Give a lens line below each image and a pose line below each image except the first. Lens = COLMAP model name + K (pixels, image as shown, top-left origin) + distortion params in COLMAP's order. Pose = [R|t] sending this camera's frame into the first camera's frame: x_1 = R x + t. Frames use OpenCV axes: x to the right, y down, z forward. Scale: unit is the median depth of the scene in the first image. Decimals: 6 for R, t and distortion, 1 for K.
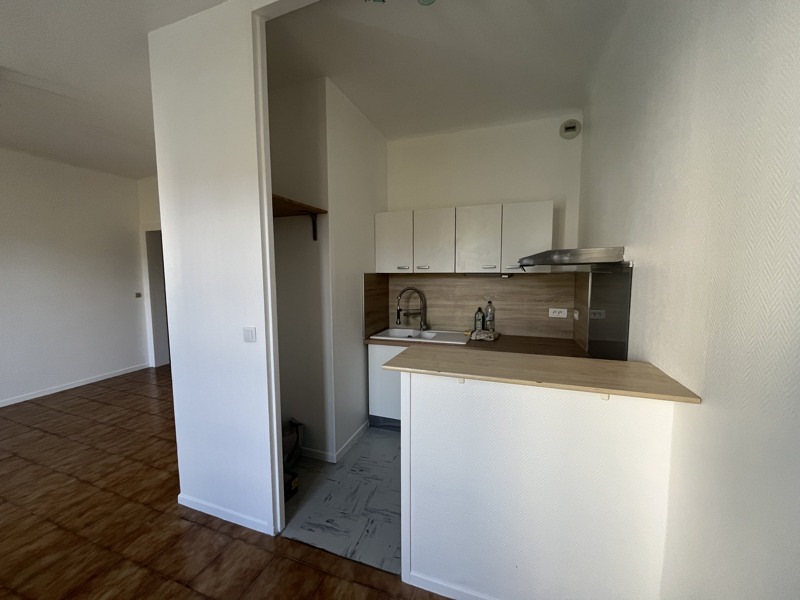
lens RADIAL K [[321.5, 0, 398.4], [0, 321.5, 301.5], [0, 0, 1]] dist [0.001811, 0.000056]
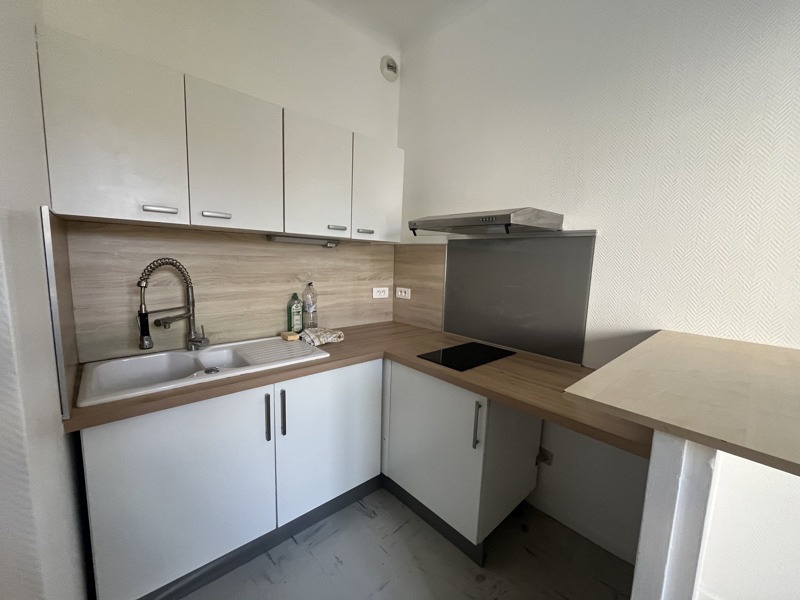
lens RADIAL K [[321.5, 0, 399.3], [0, 321.5, 298.5], [0, 0, 1]] dist [0.001811, 0.000056]
pose [[0.471481, -0.088907, 0.877383, -0.211513], [0.043655, 0.996038, 0.077471, -0.011314], [-0.880795, 0.001776, 0.473495, 0.545923]]
